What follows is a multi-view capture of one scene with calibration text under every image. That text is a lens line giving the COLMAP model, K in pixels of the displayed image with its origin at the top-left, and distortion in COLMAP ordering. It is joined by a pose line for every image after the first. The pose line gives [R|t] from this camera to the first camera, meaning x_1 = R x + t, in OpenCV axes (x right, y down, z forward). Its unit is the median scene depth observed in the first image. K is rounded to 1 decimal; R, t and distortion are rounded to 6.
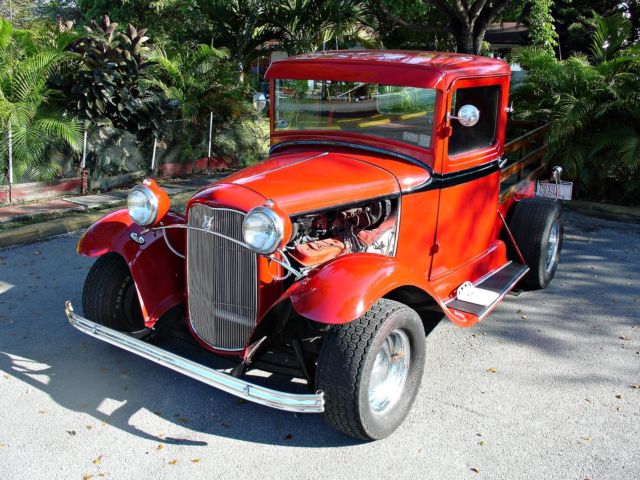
lens RADIAL K [[633.8, 0, 320.0], [0, 633.8, 240.0], [0, 0, 1]] dist [-0.204313, 0.234559]
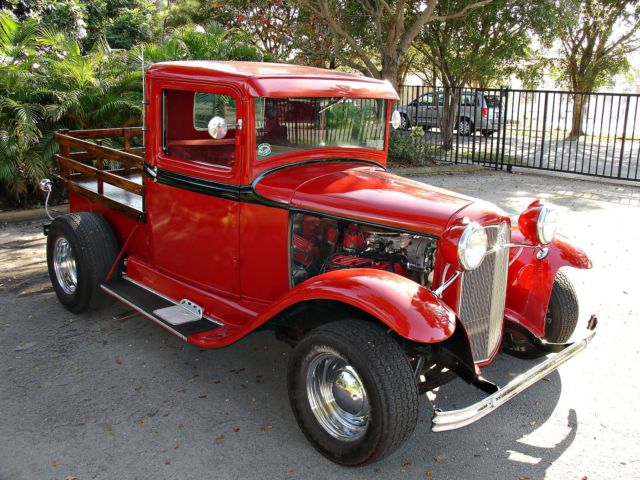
lens RADIAL K [[633.8, 0, 320.0], [0, 633.8, 240.0], [0, 0, 1]] dist [-0.204313, 0.234559]
pose [[0.224709, -0.256018, 0.940192, -0.990354], [0.246504, 0.948419, 0.199343, -0.249213], [-0.942731, 0.186967, 0.276228, 0.812785]]
